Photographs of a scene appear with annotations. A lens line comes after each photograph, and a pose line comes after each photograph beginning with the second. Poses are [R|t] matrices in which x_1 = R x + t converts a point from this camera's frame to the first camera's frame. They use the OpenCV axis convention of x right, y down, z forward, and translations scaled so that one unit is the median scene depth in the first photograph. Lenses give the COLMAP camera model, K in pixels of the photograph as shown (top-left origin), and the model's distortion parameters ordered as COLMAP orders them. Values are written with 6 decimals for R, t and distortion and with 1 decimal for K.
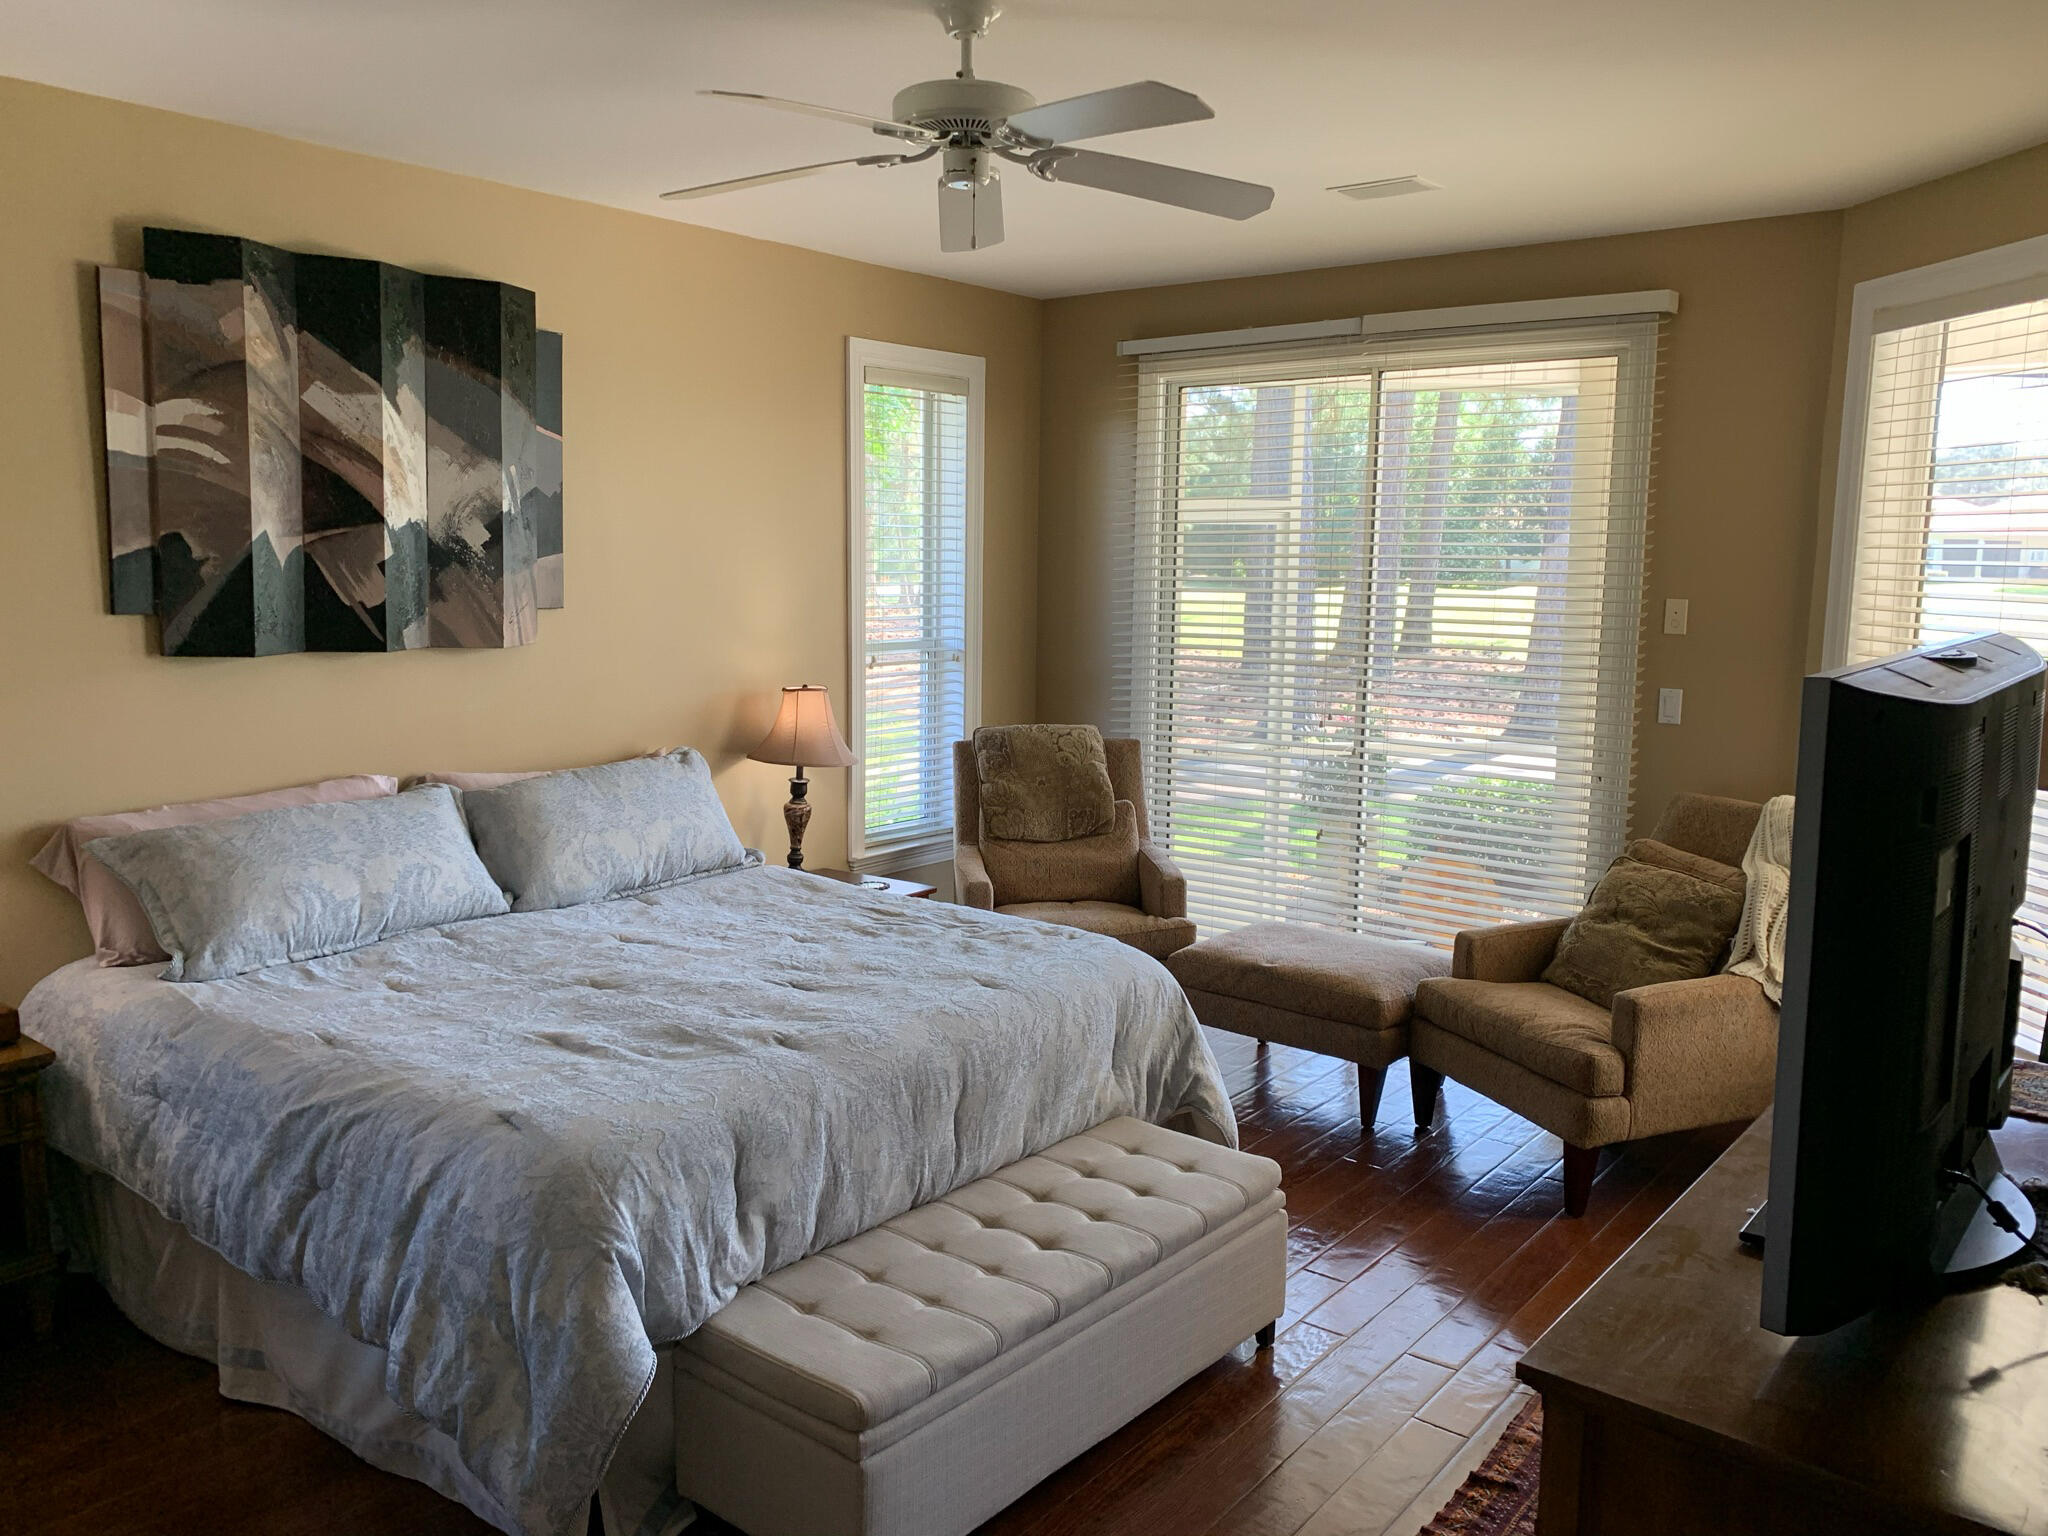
lens RADIAL K [[1577.8, 0, 1011.7], [0, 1577.8, 783.3], [0, 0, 1]] dist [0.039596, -0.076122]
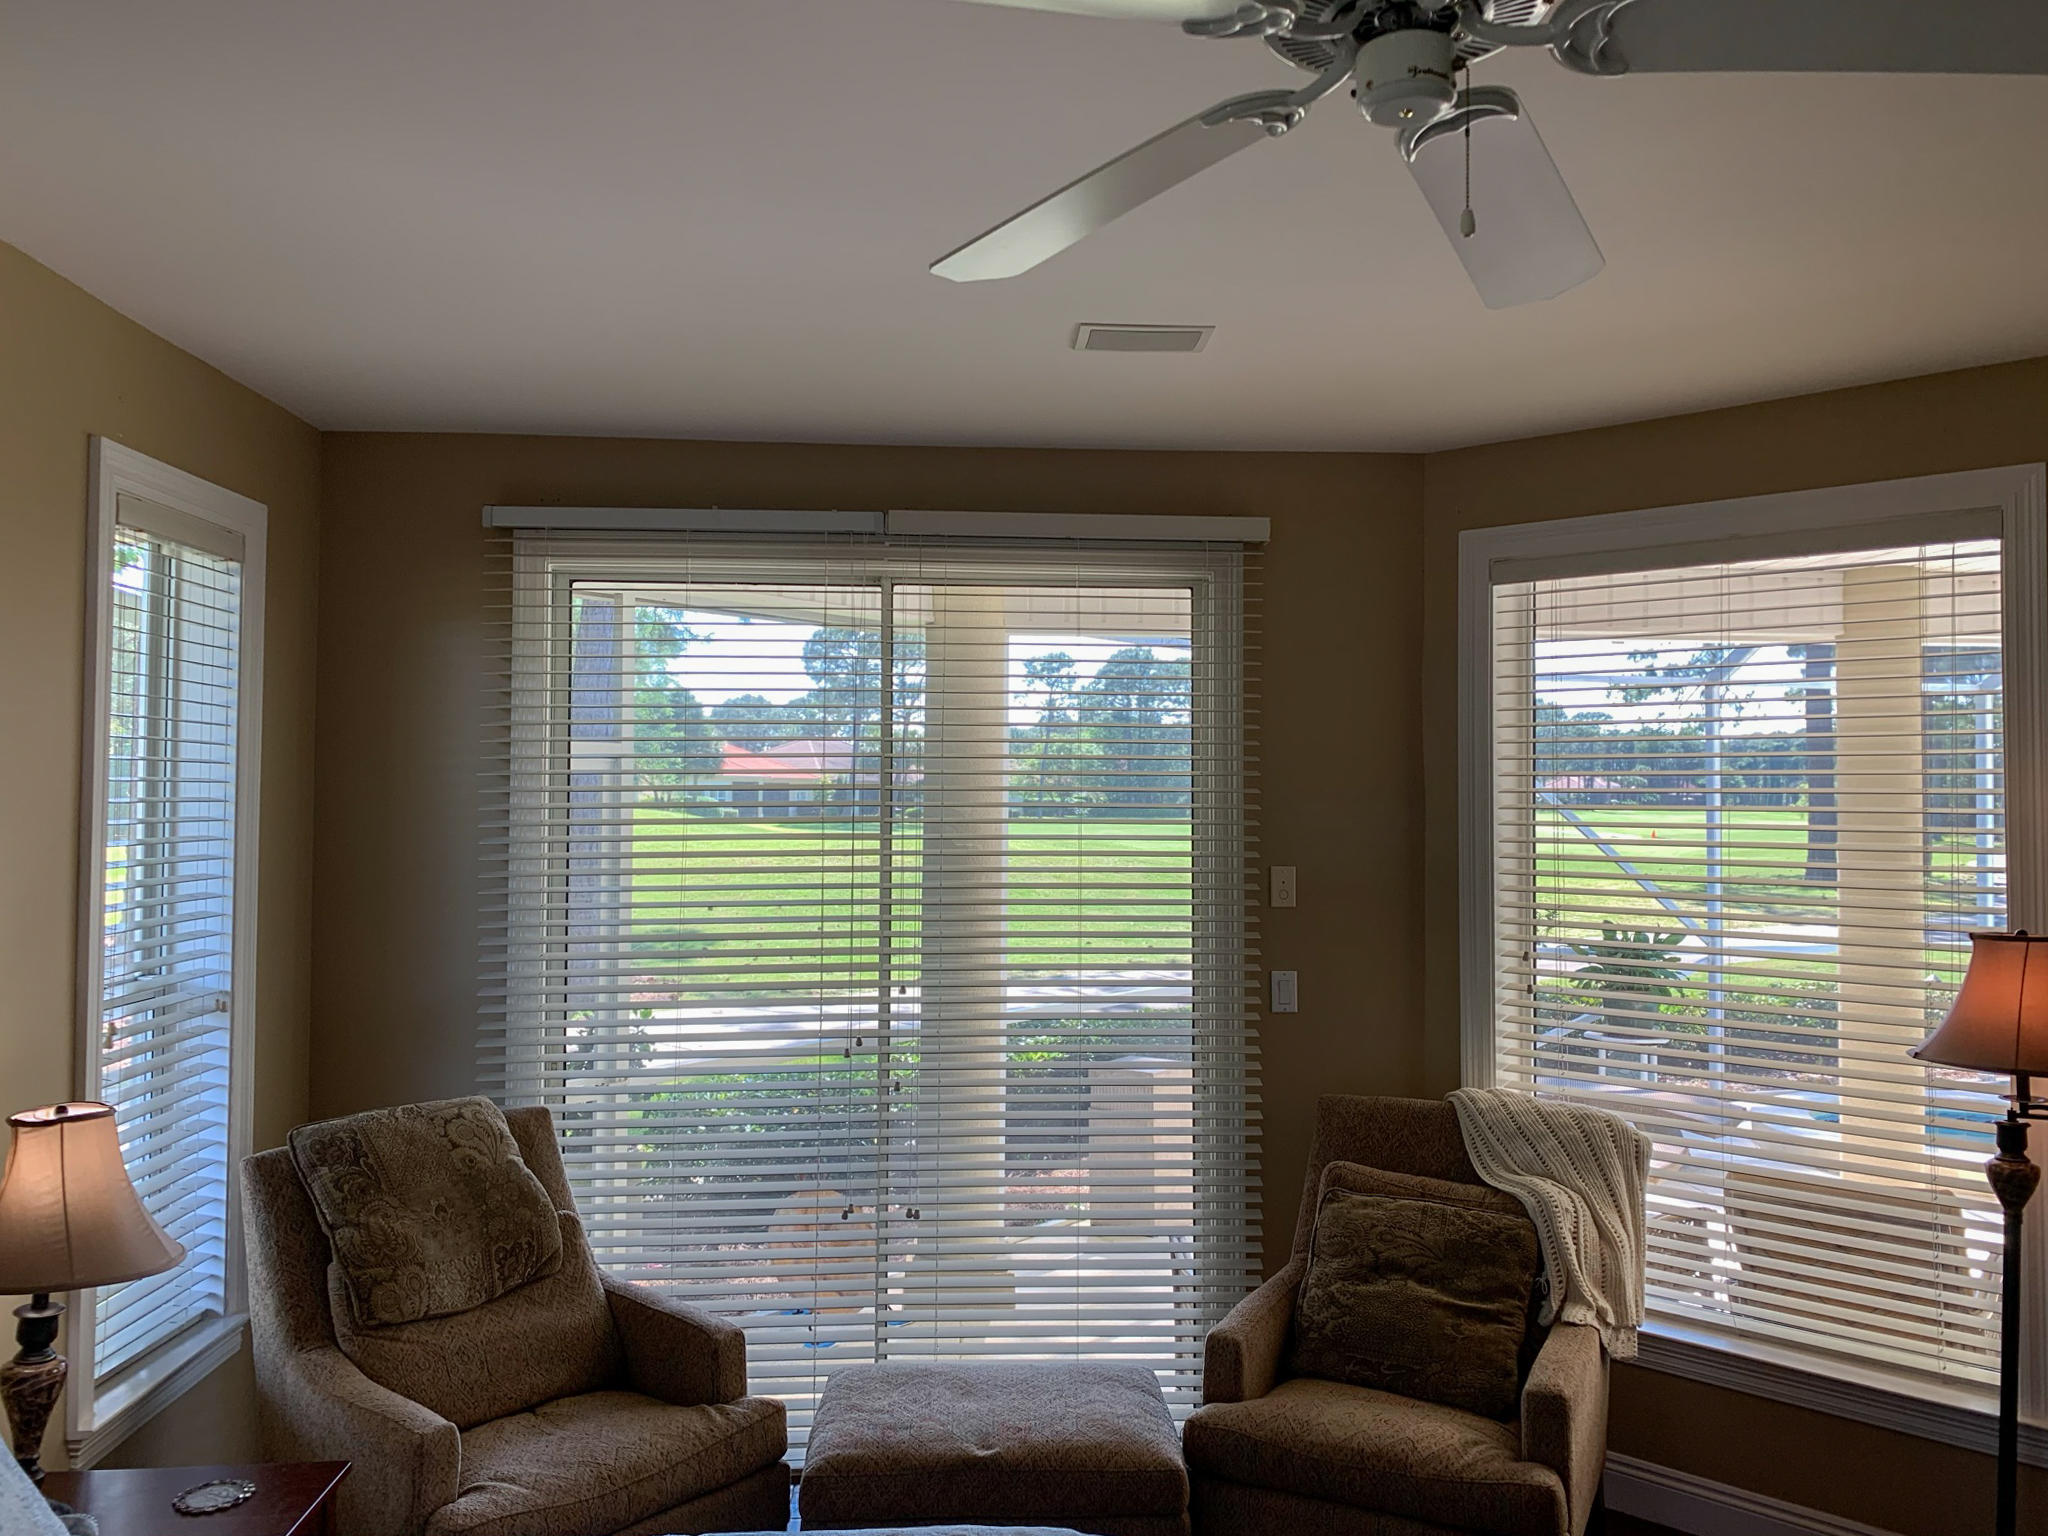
lens RADIAL K [[1577.8, 0, 1034.9], [0, 1577.8, 749.0], [0, 0, 1]] dist [0.039596, -0.076122]
pose [[0.726174, 0.013934, 0.687370, -0.231461], [0.104121, 0.986034, -0.129986, -0.070234], [-0.679581, 0.165962, 0.714581, 0.399555]]
